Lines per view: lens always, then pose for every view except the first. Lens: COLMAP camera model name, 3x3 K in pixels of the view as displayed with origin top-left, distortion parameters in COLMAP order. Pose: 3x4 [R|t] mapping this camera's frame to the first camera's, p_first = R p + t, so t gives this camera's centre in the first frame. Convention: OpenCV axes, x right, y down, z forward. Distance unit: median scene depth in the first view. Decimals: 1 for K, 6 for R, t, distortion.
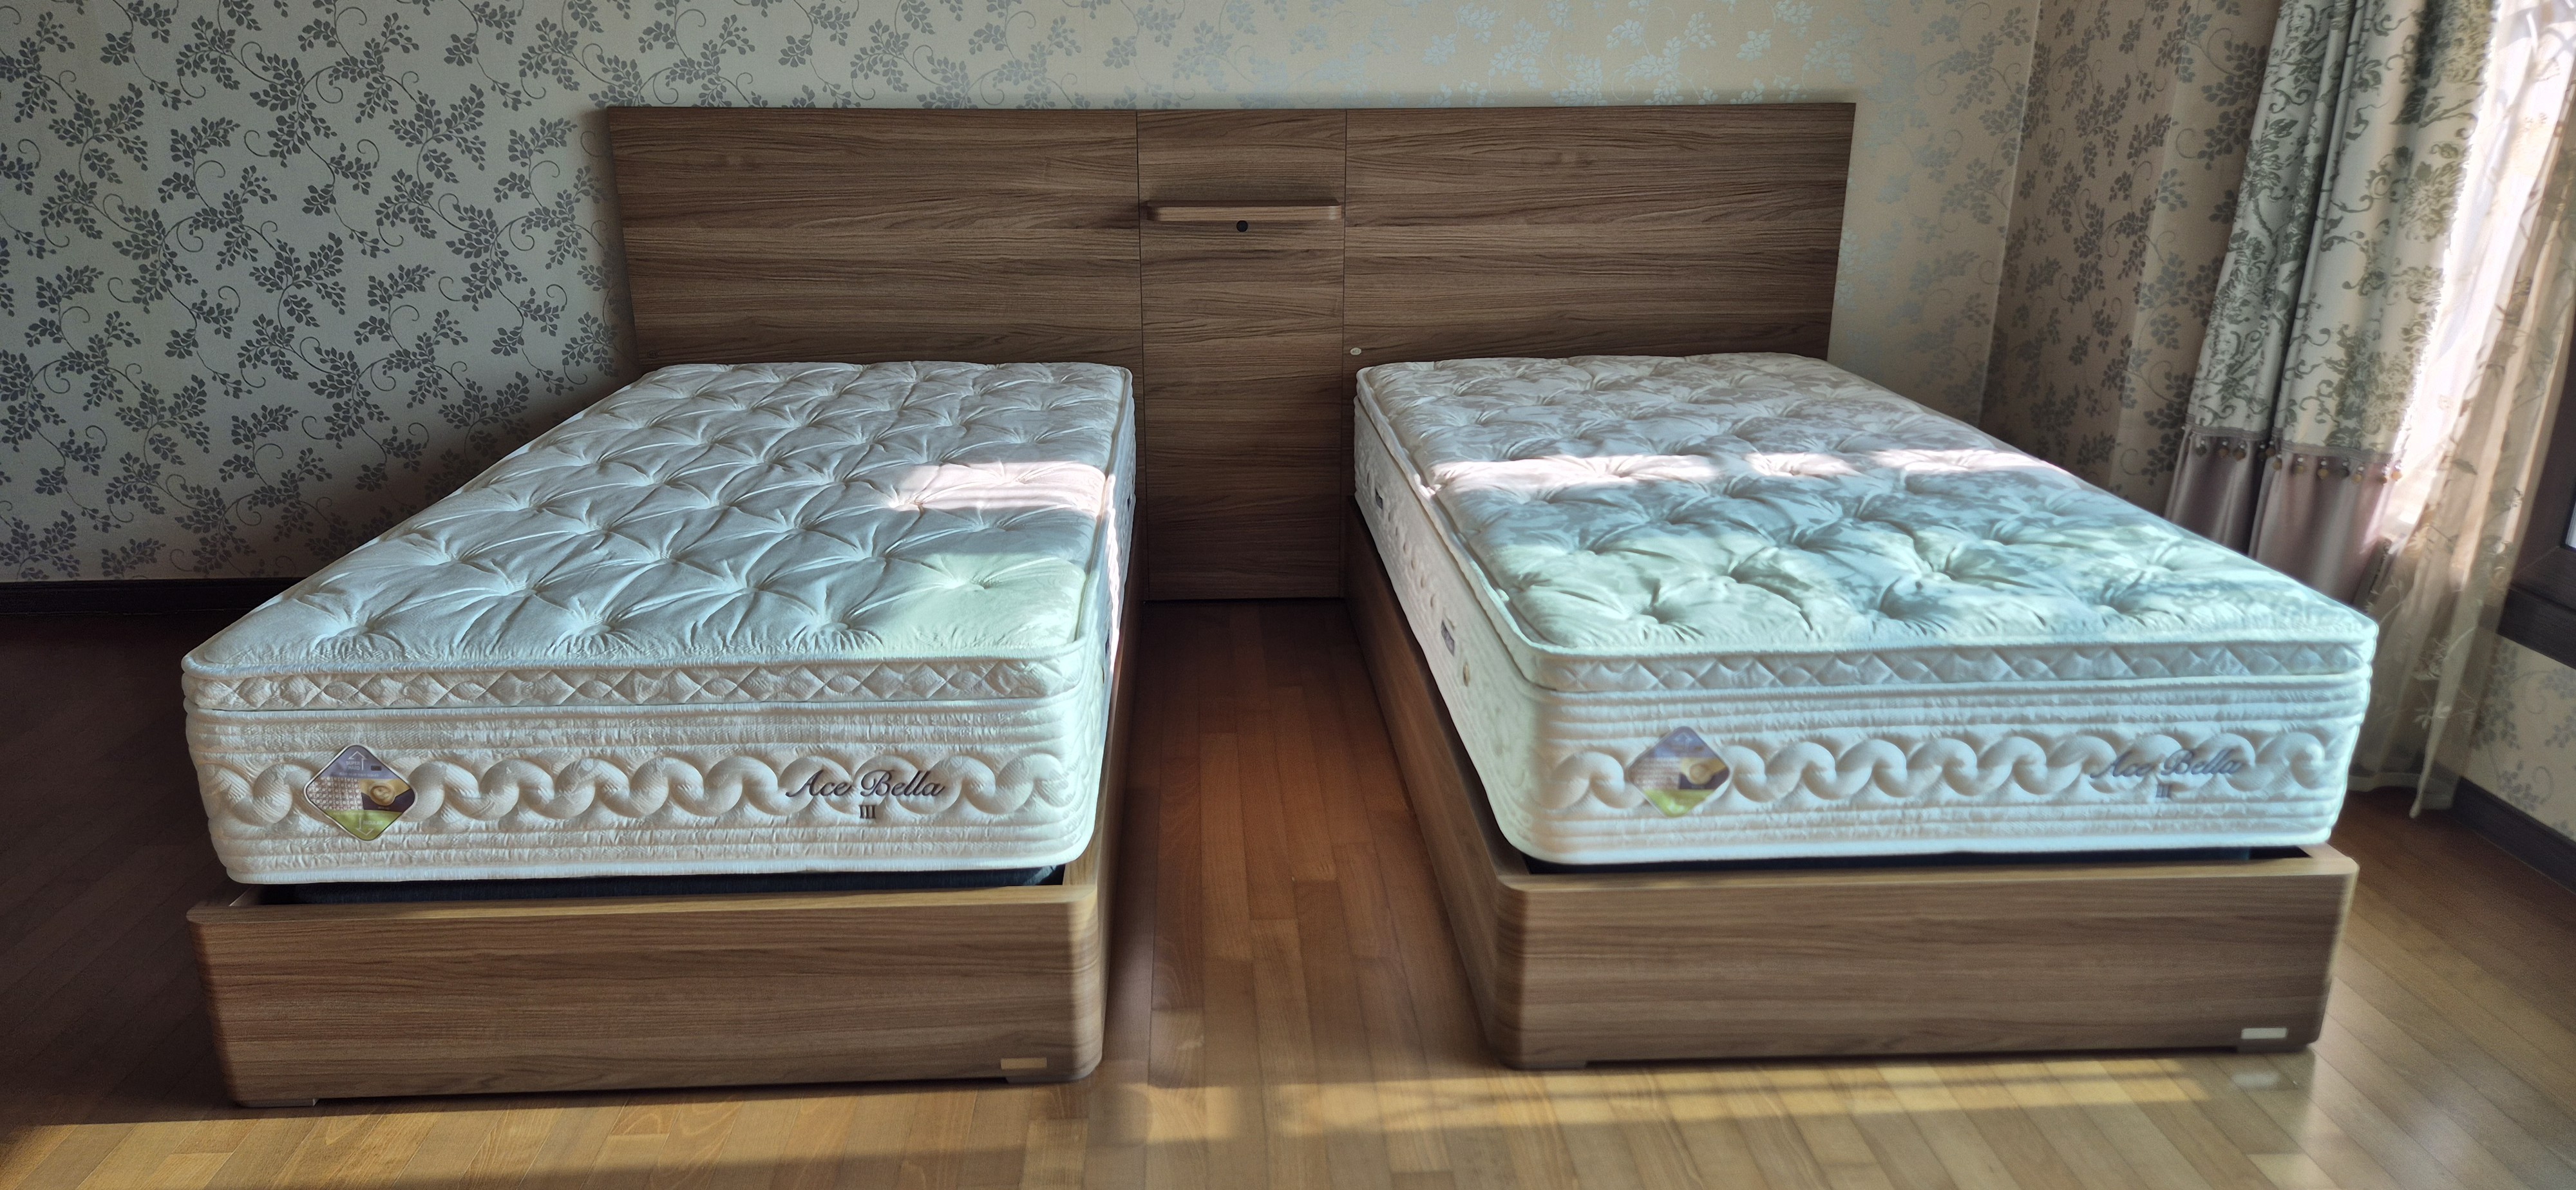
lens RADIAL K [[1721.5, 0, 1288.0], [0, 1721.5, 595.0], [0, 0, 1]] dist [0.065639, -0.006927]
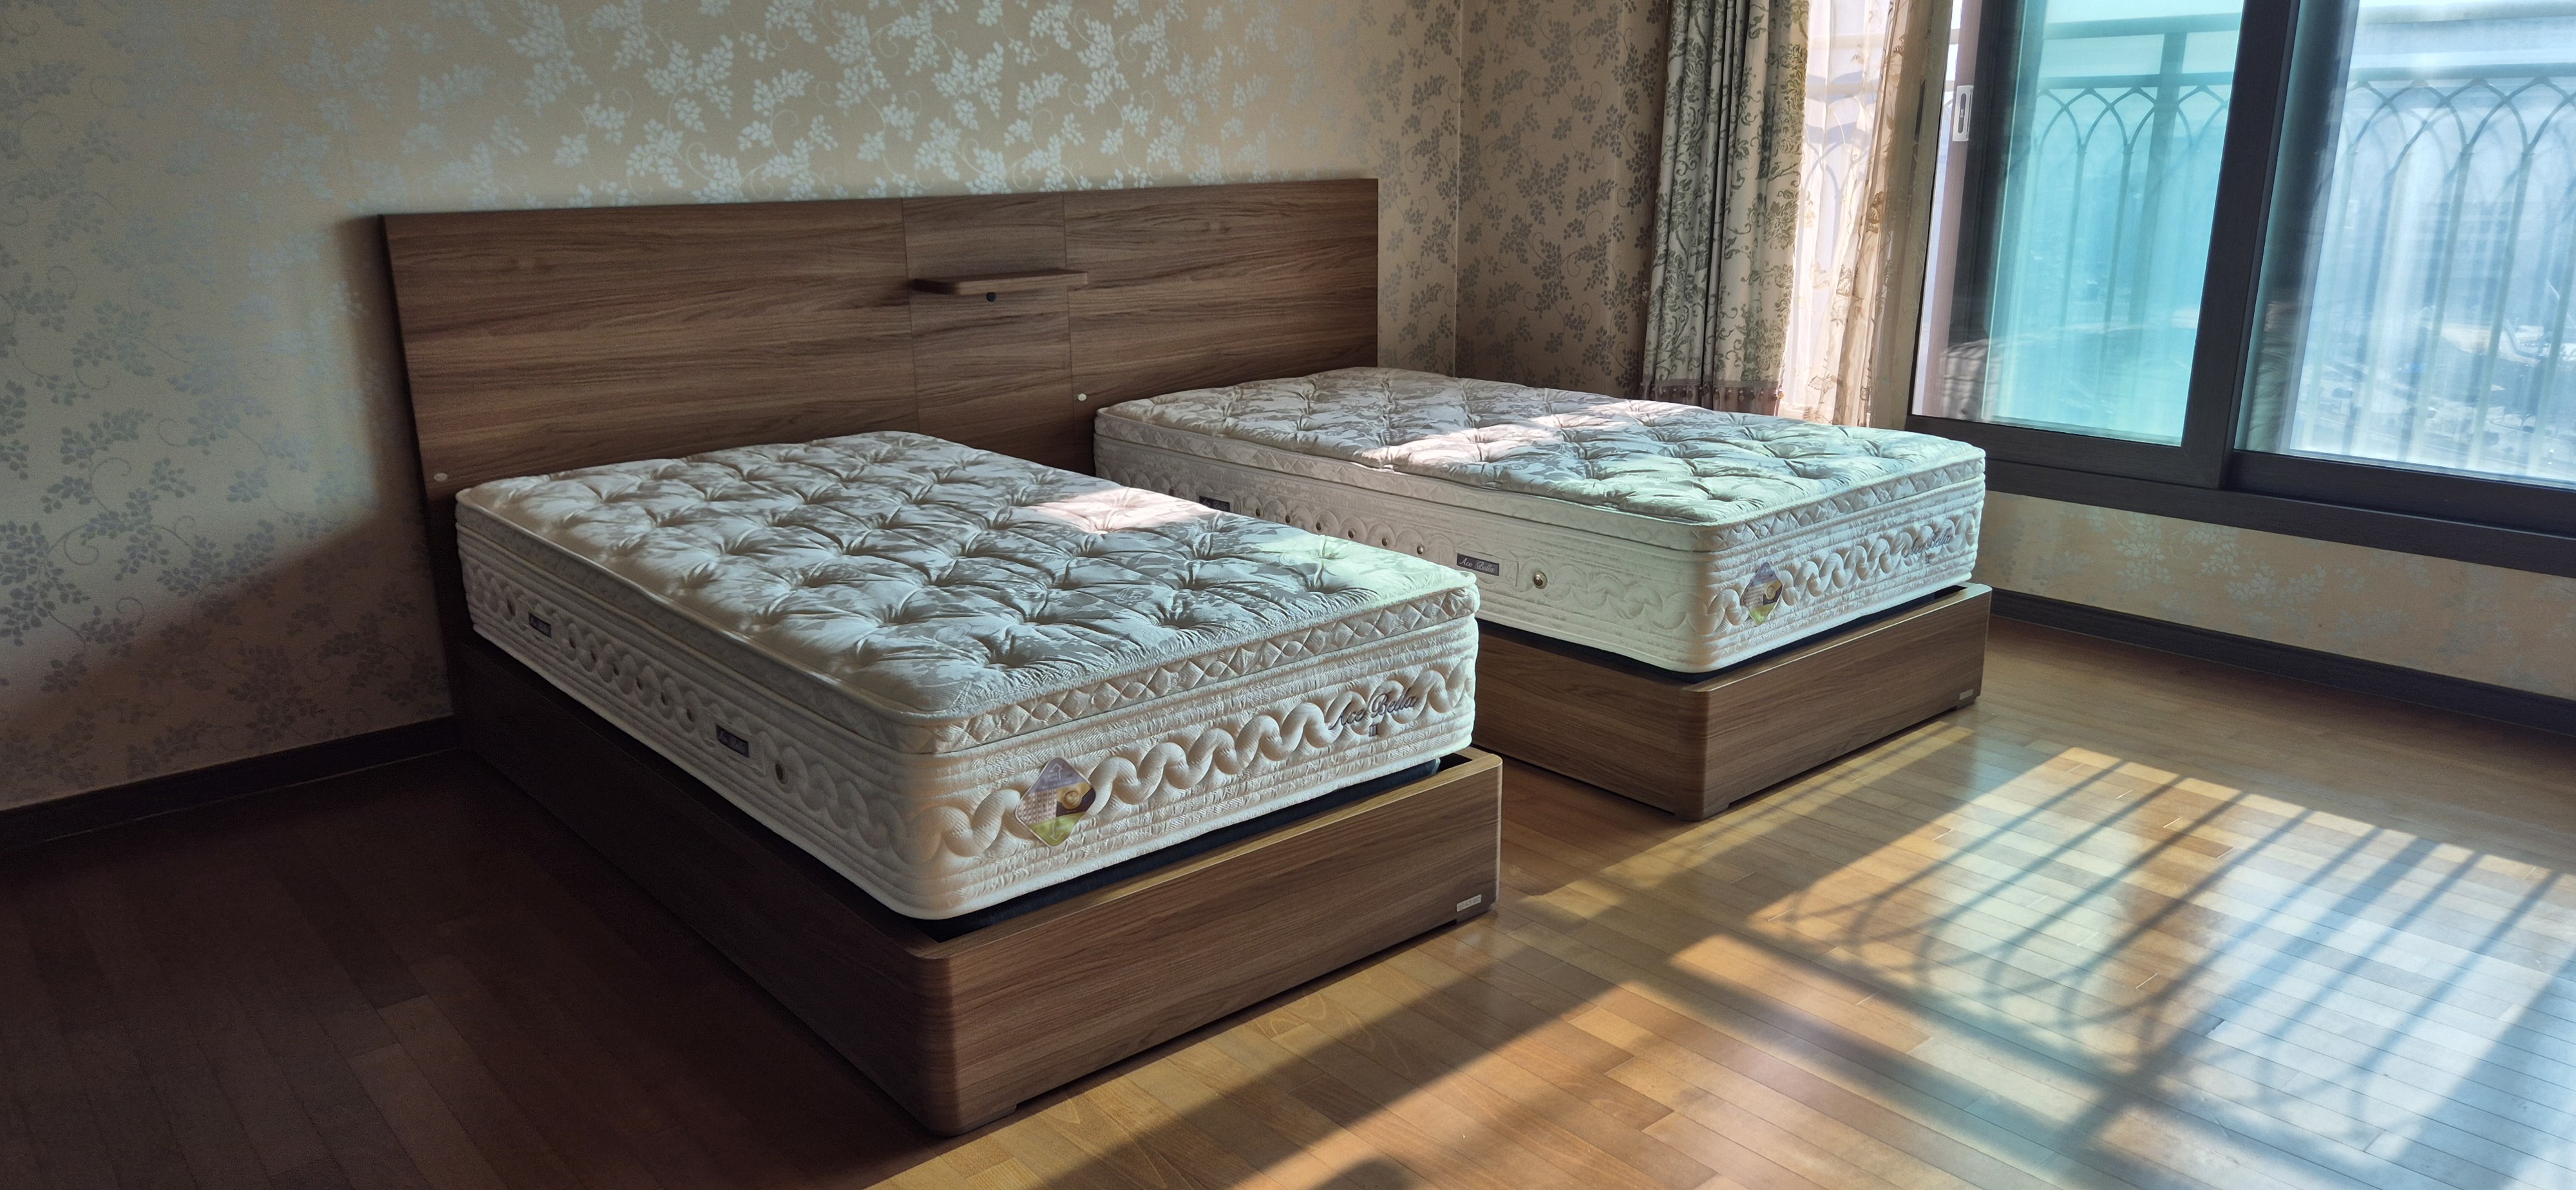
lens RADIAL K [[1671.0, 0, 1277.5], [0, 1671.0, 603.5], [0, 0, 1]] dist [0.067896, -0.053309]
pose [[0.797201, -0.173910, 0.578123, -0.586209], [0.199100, 0.979771, 0.020184, -0.002440], [-0.569939, 0.099014, 0.815700, 0.021514]]
